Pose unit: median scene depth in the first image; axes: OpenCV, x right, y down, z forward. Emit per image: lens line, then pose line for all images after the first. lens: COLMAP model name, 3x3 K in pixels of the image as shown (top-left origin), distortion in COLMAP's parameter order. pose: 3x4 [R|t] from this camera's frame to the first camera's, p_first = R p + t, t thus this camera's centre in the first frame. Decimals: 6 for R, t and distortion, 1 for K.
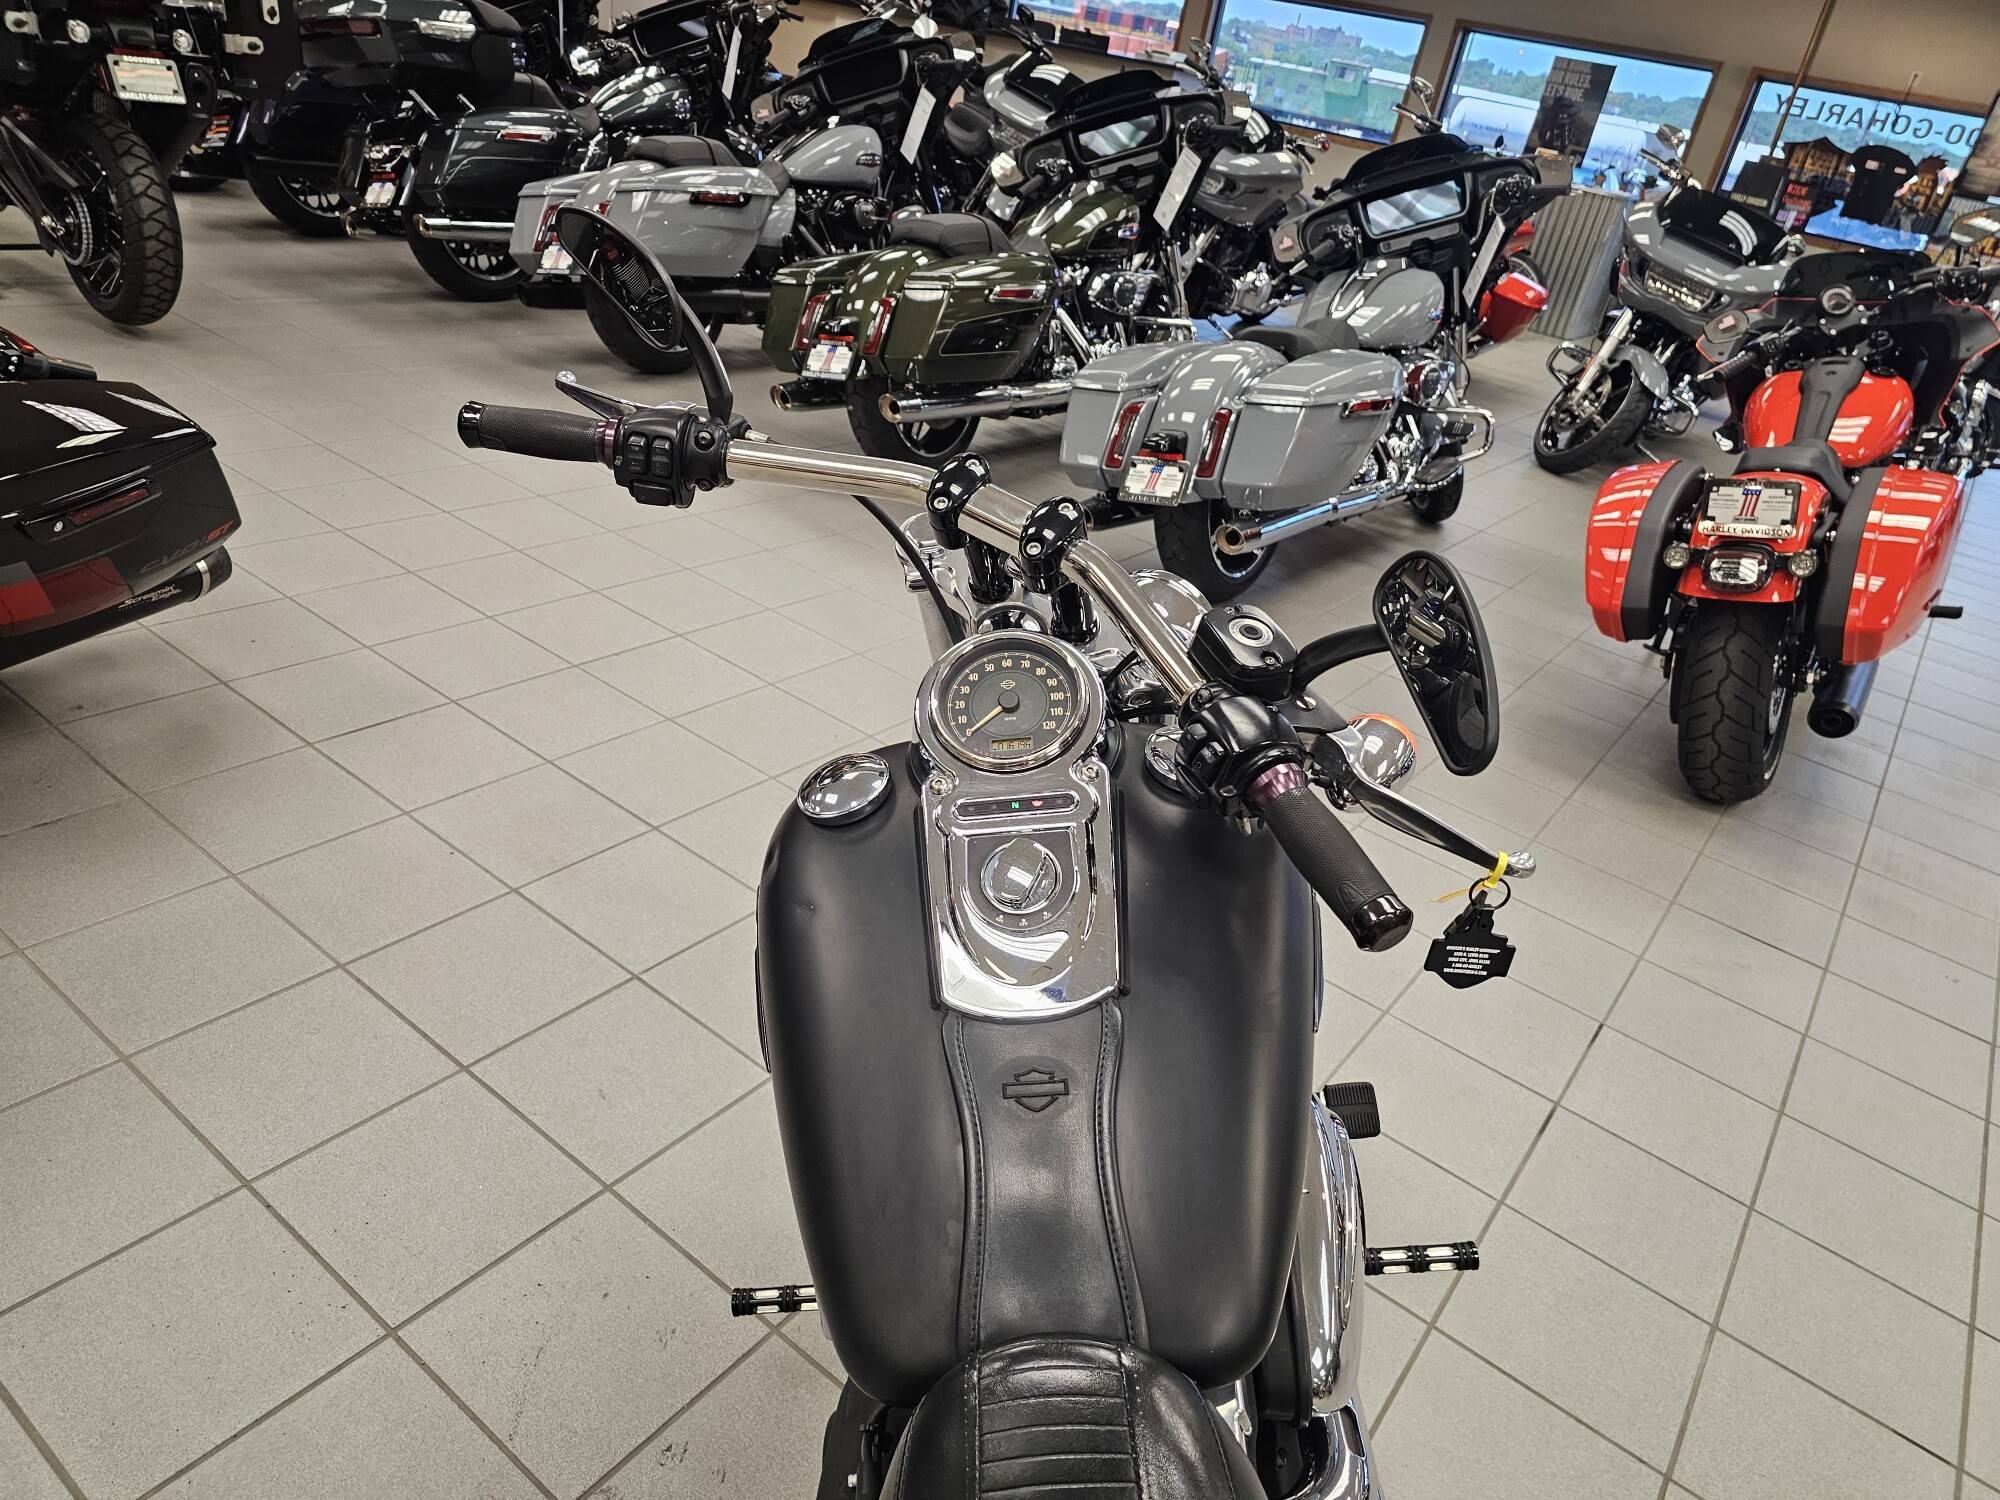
lens RADIAL K [[1374.7, 0, 996.0], [0, 1374.7, 749.7], [0, 0, 1]] dist [0.023854, -0.033380]
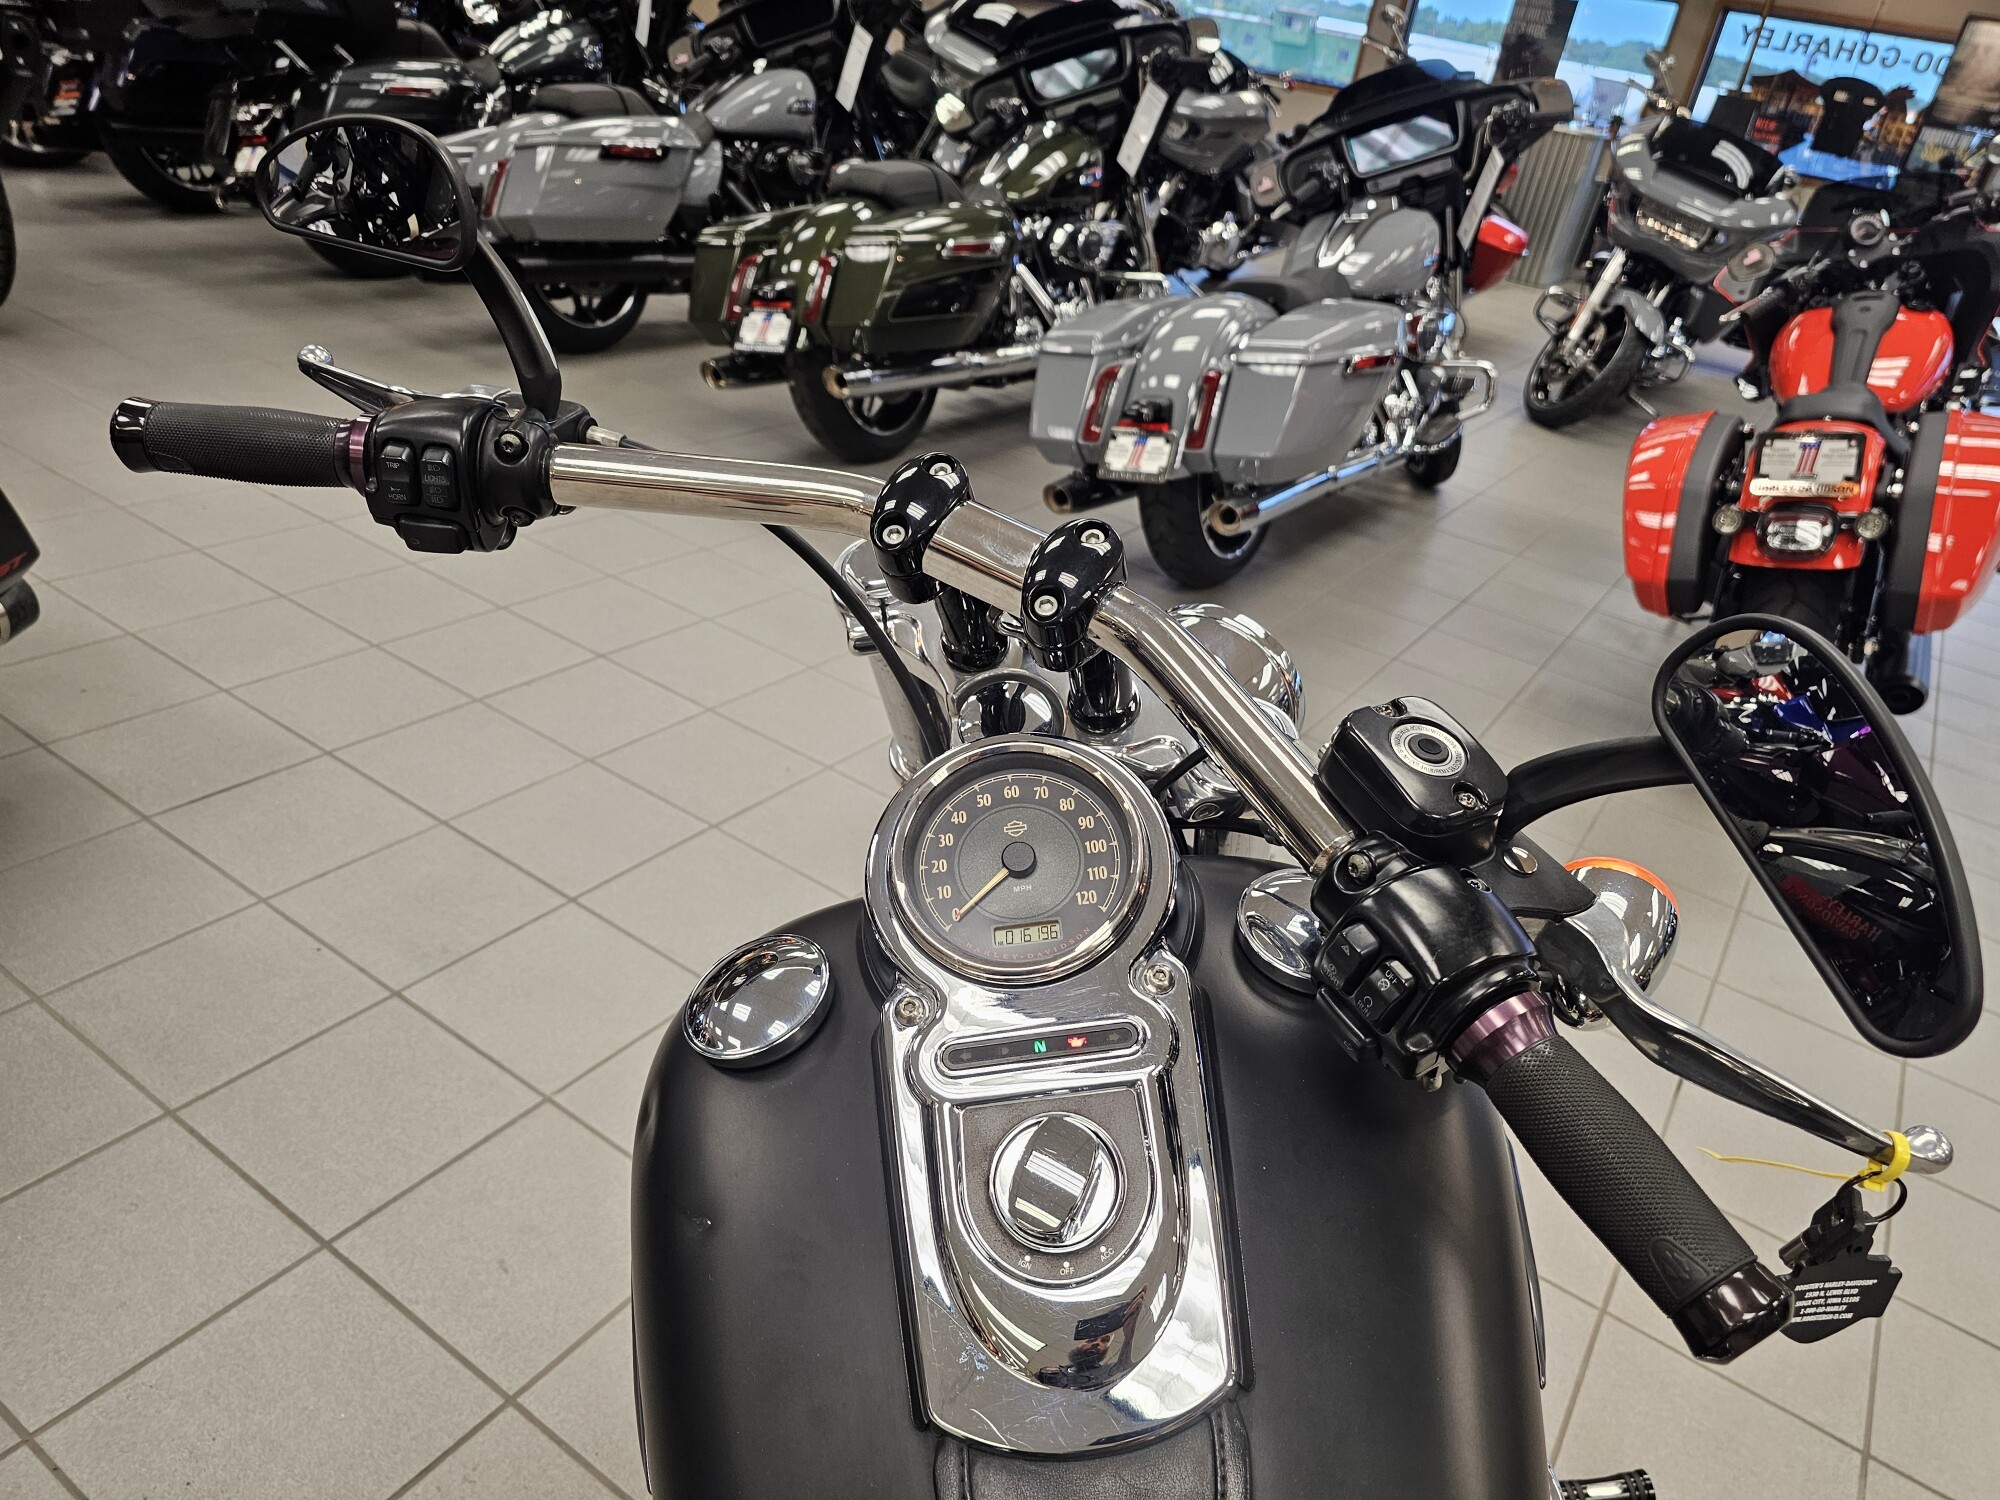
lens RADIAL K [[1383.0, 0, 1018.7], [0, 1383.0, 769.9], [0, 0, 1]] dist [0.016992, -0.029285]
pose [[0.998351, -0.044494, 0.036279, -0.002413], [0.043261, 0.998482, 0.034091, -0.020572], [-0.037741, -0.032466, 0.998760, 0.081908]]
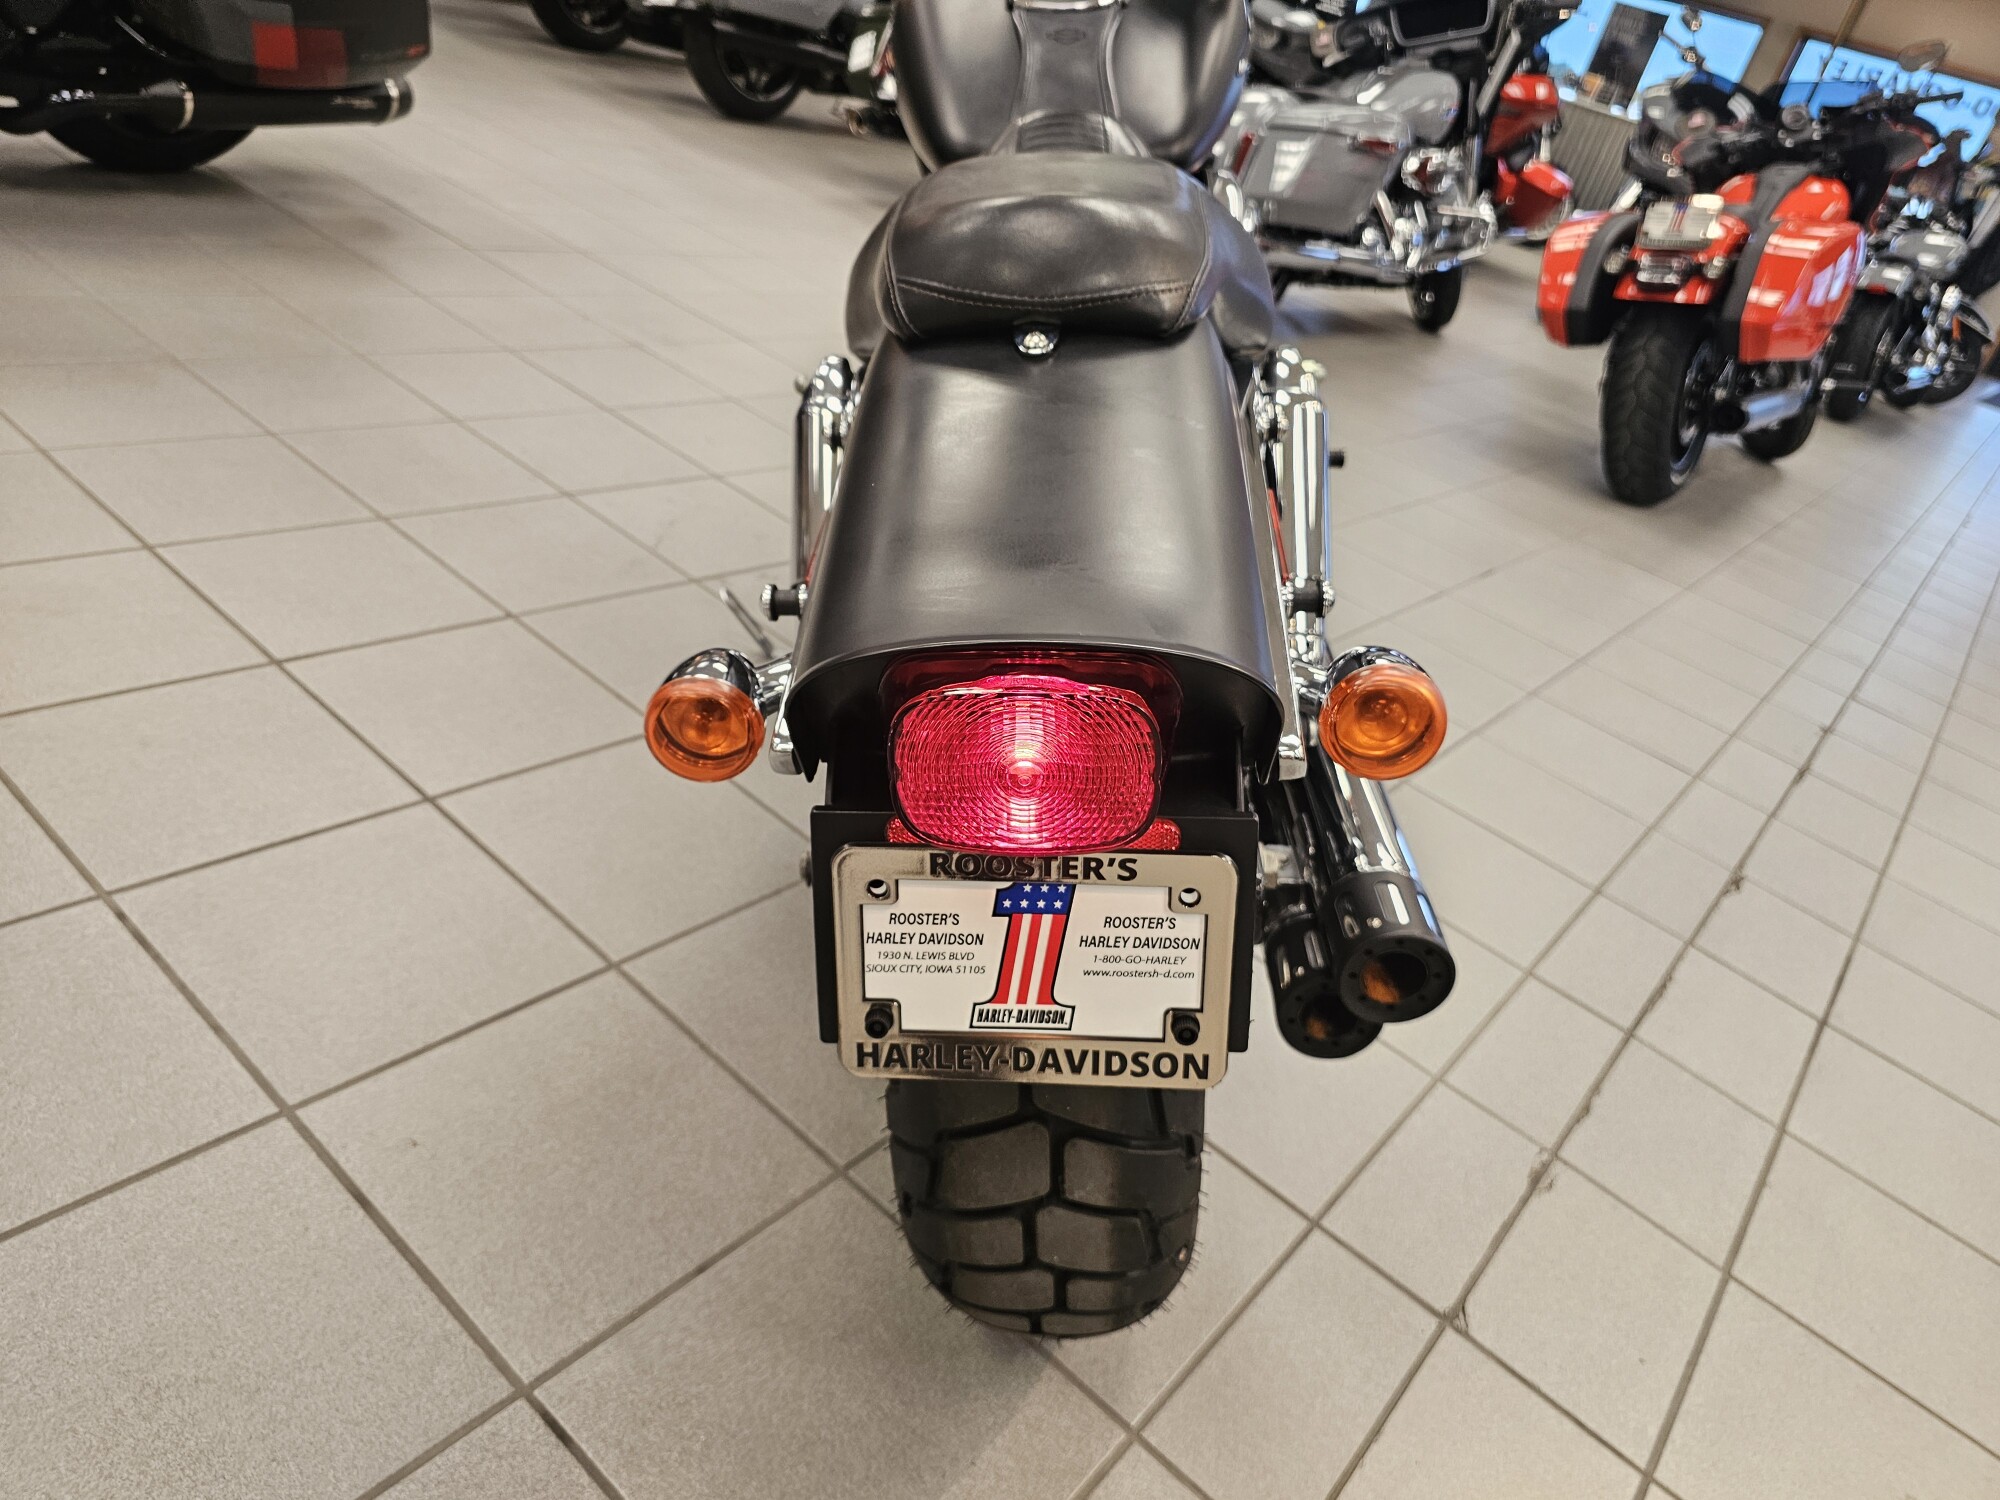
lens RADIAL K [[1406.0, 0, 1018.6], [0, 1406.0, 753.4], [0, 0, 1]] dist [0.003470, -0.030573]
pose [[0.996363, 0.085027, 0.005600, 0.011196], [-0.085110, 0.996232, 0.016661, 0.208944], [-0.004162, -0.017077, 0.999846, -0.138962]]
